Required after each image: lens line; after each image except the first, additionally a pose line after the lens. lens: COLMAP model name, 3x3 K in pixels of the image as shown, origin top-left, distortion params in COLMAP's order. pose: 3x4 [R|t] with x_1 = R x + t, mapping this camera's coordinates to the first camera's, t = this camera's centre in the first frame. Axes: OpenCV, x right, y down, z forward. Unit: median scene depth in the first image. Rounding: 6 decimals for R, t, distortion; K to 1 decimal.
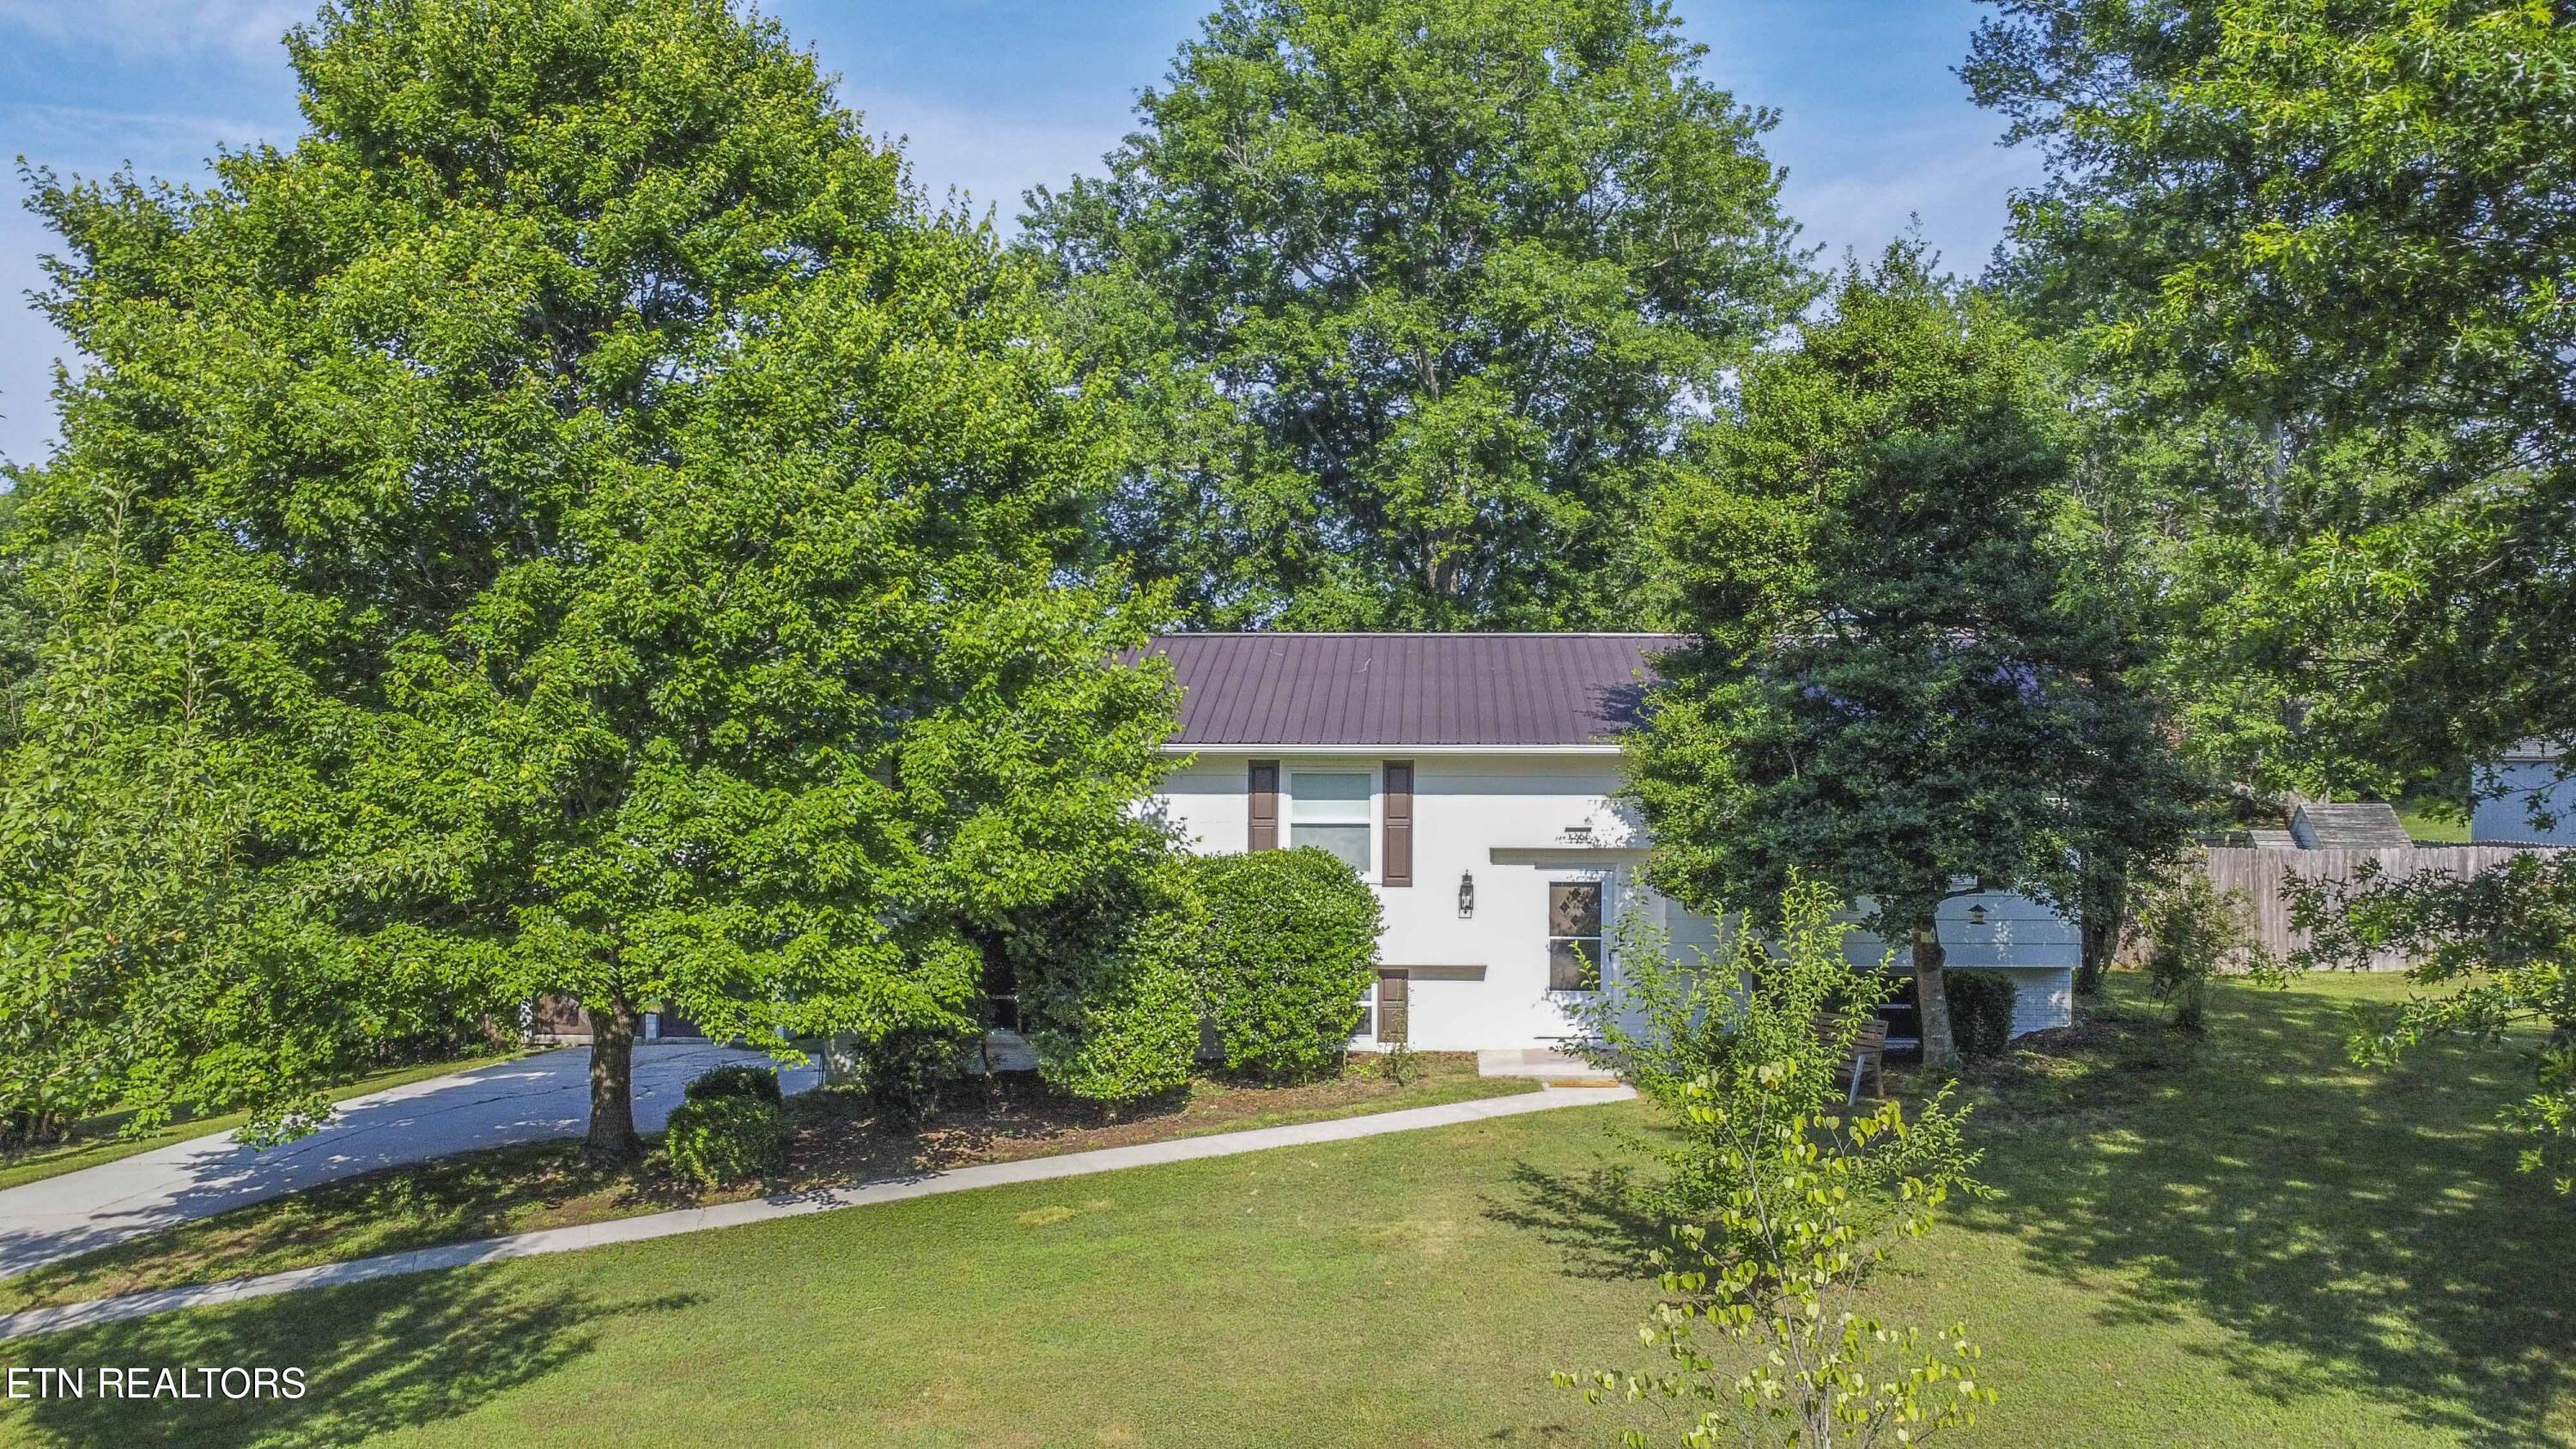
lens RADIAL K [[1895.7, 0, 1288.0], [0, 1895.7, 724.5], [0, 0, 1]] dist [-0.136788, 0.188110]
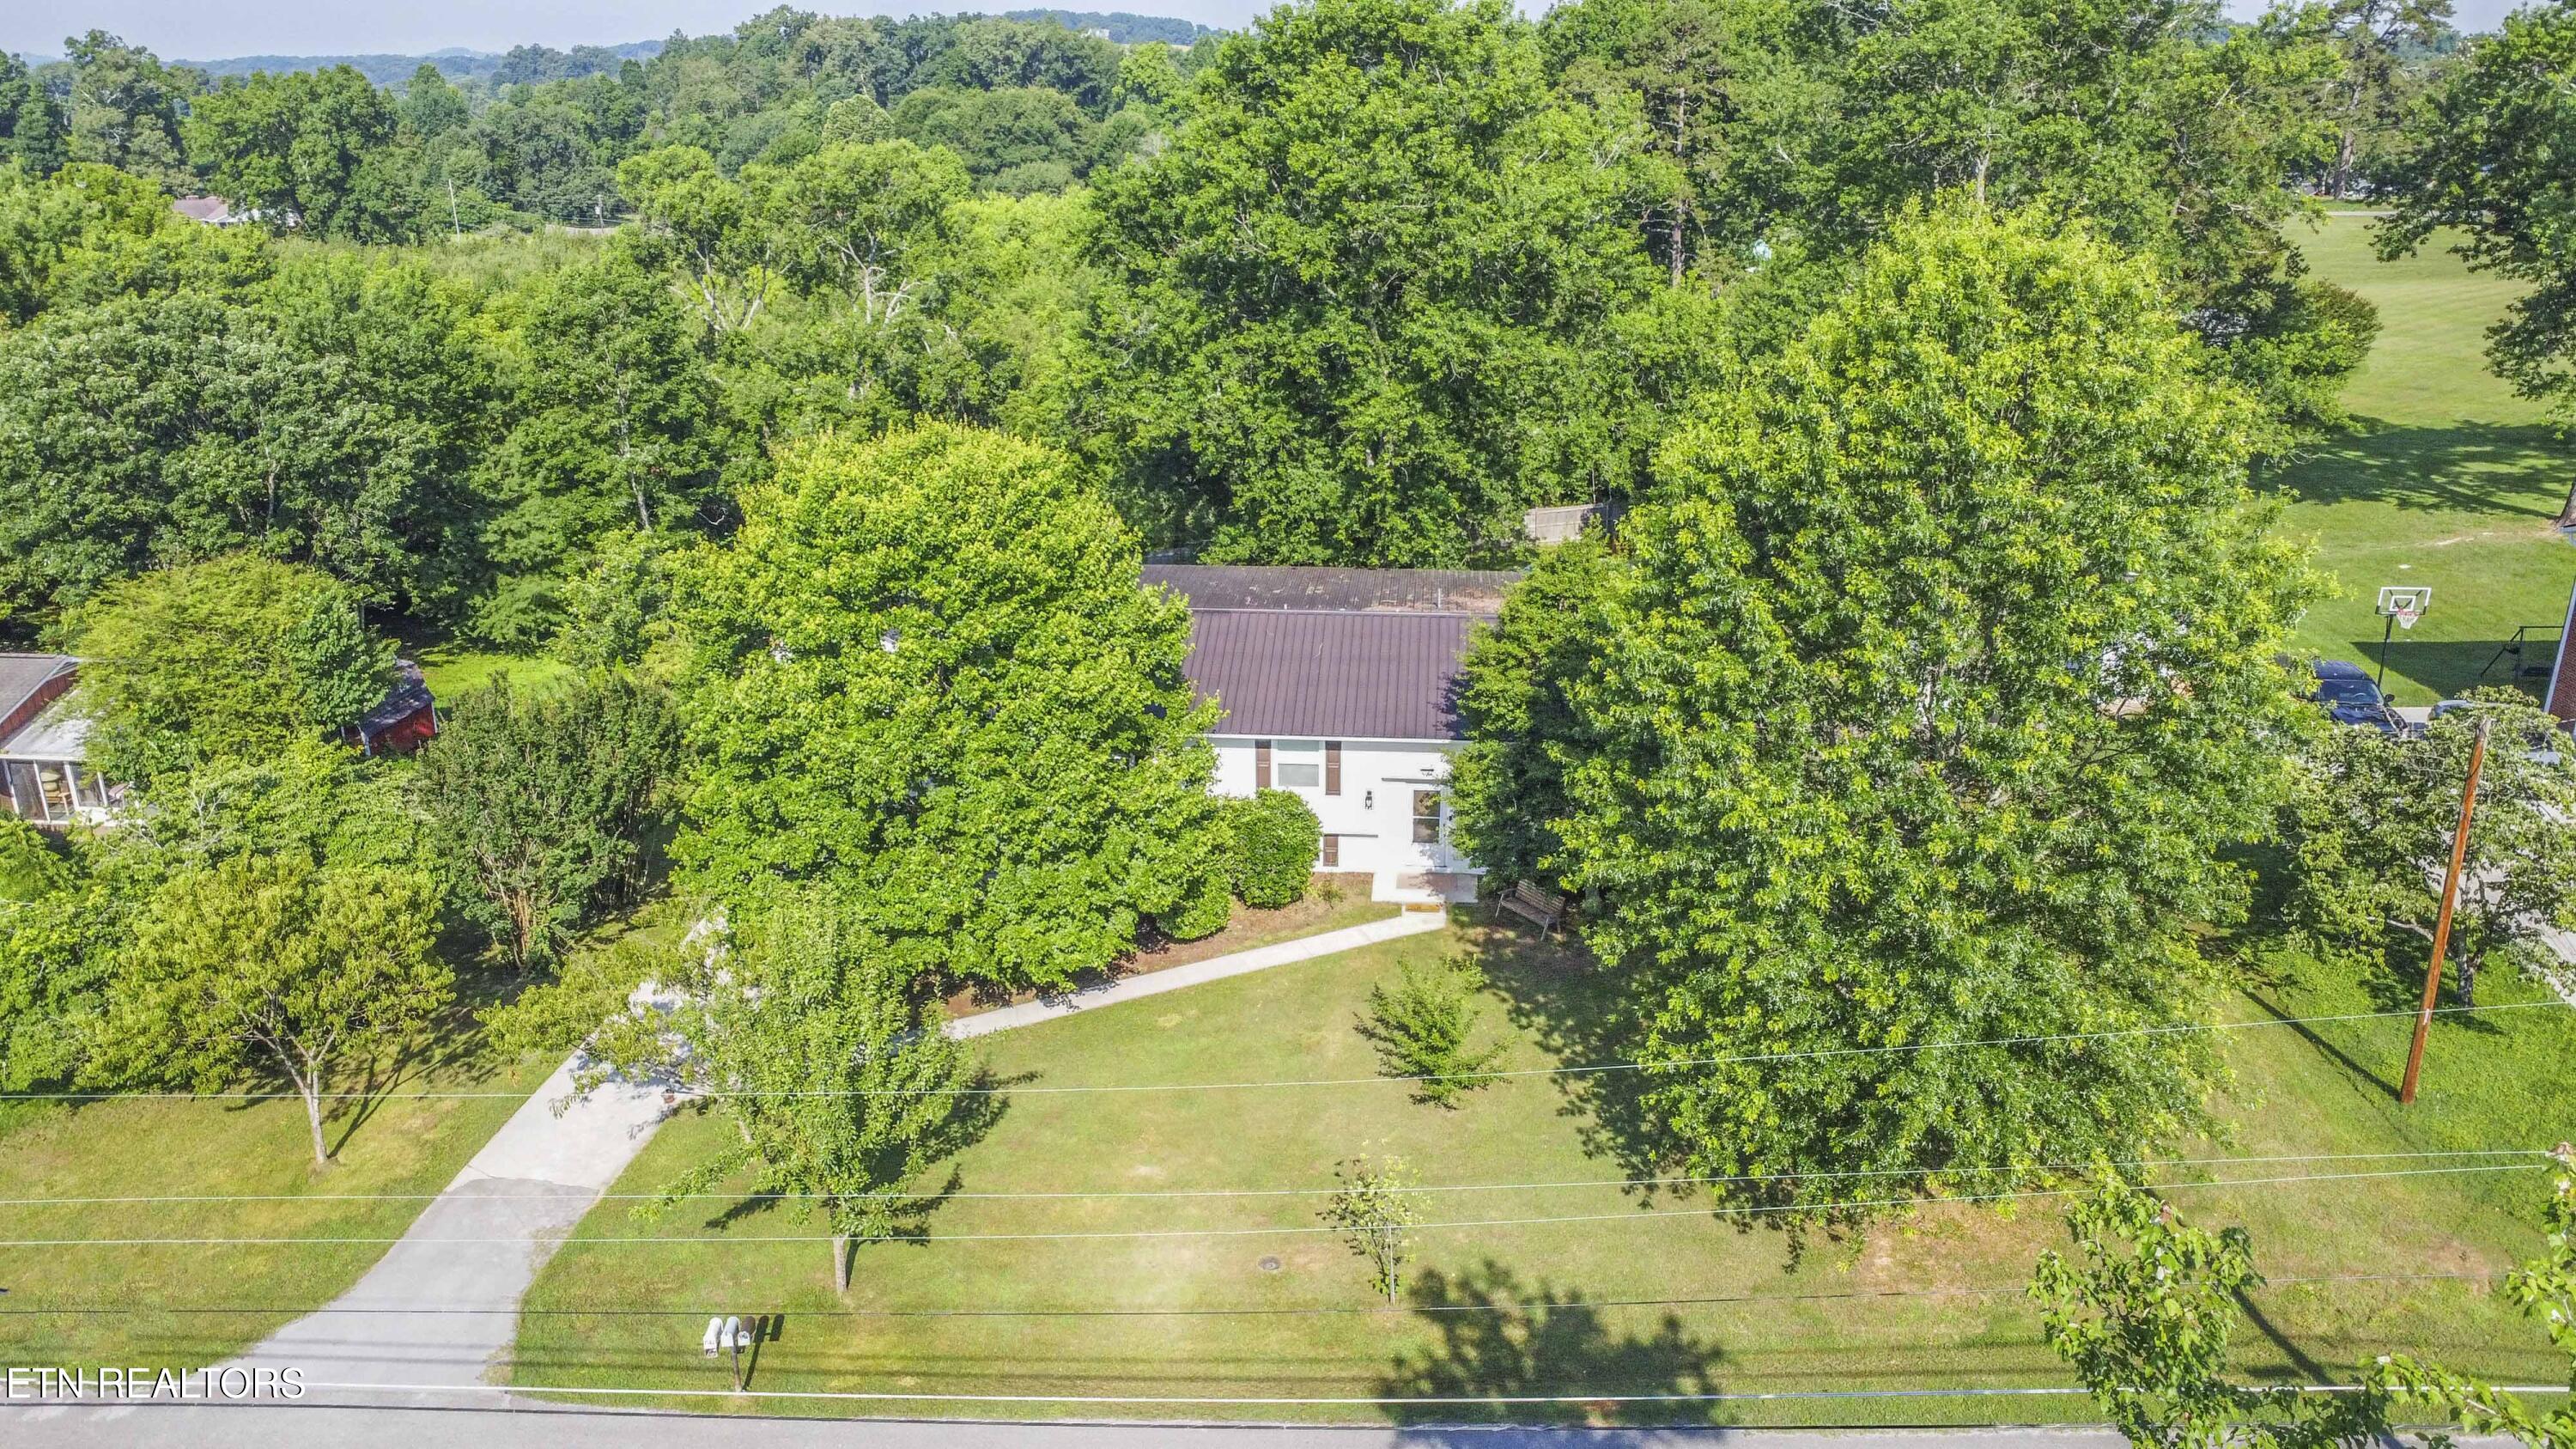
lens RADIAL K [[1931.8, 0, 1308.4], [0, 1931.8, 734.9], [0, 0, 1]] dist [-0.142843, 0.223111]
pose [[0.999960, 0.005271, 0.007221, 0.020016], [-0.007428, 0.939312, 0.342983, -0.683640], [-0.004975, -0.343023, 0.939314, -0.866671]]
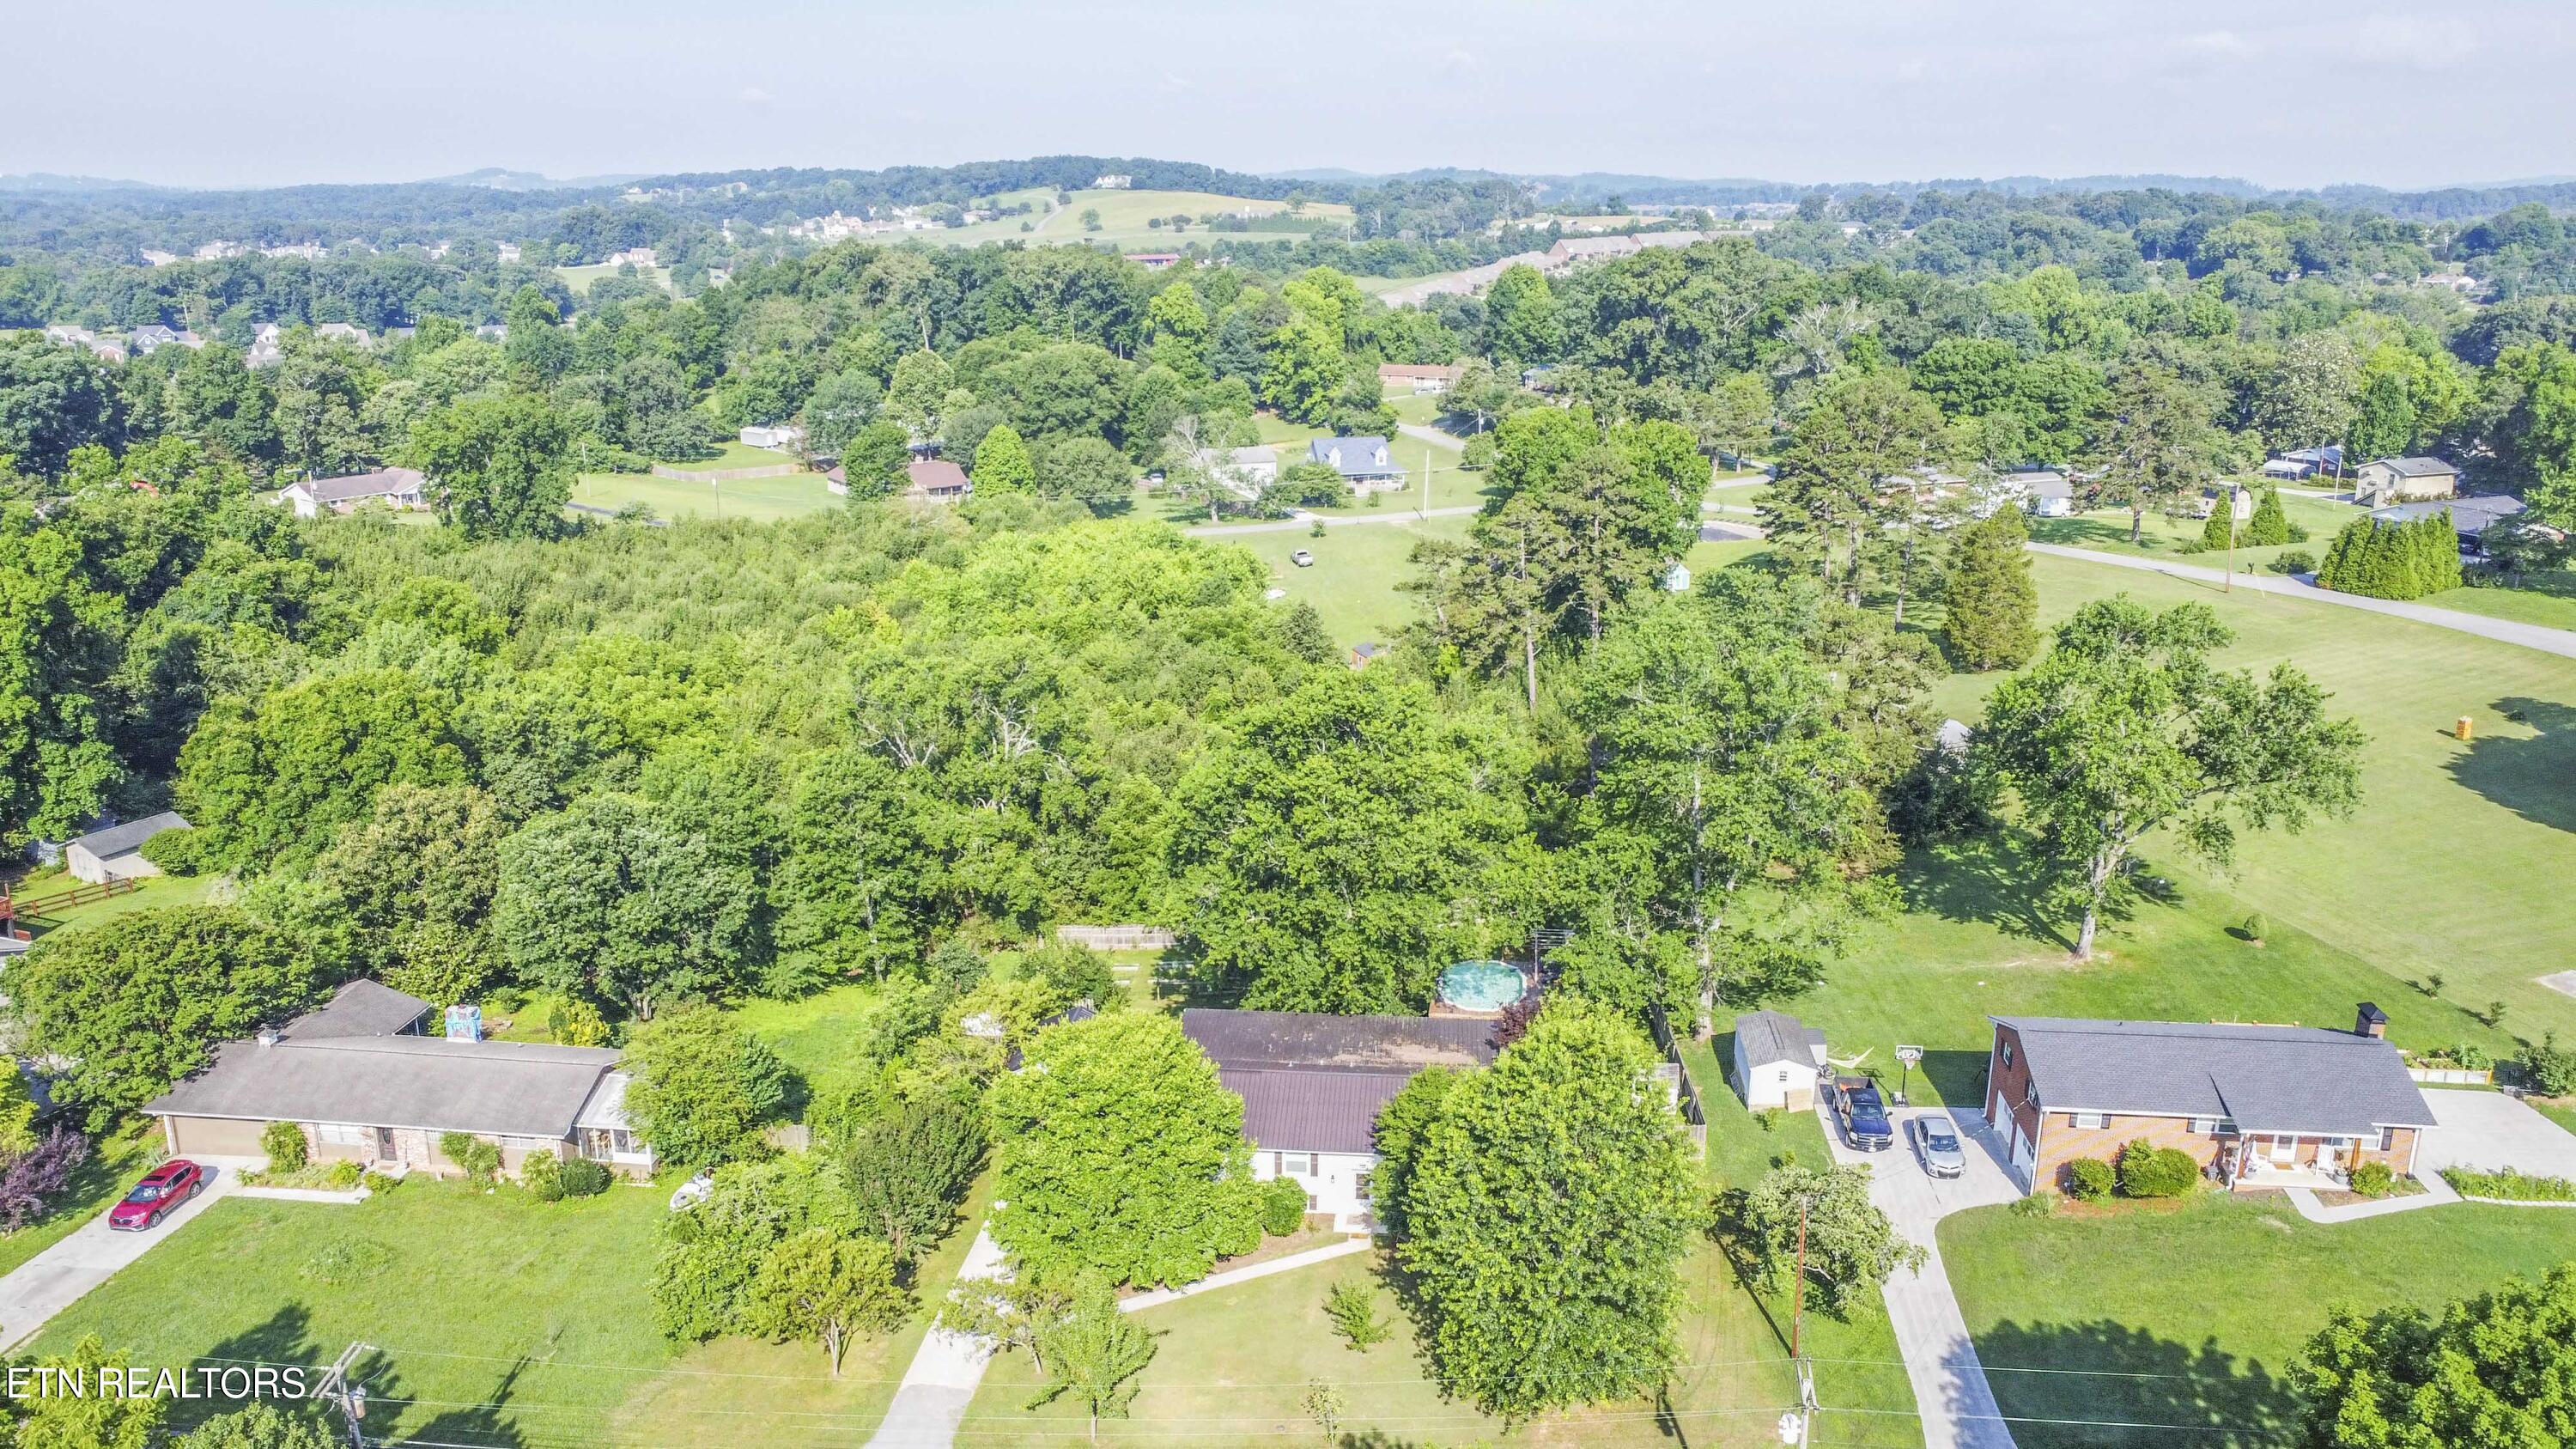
lens RADIAL K [[1861.5, 0, 1339.3], [0, 1861.5, 769.8], [0, 0, 1]] dist [-0.126644, 0.176879]
pose [[0.999709, 0.013776, 0.019789, 0.026500], [-0.019056, 0.954268, 0.298345, -1.873640], [-0.014774, -0.298635, 0.954253, -2.370743]]
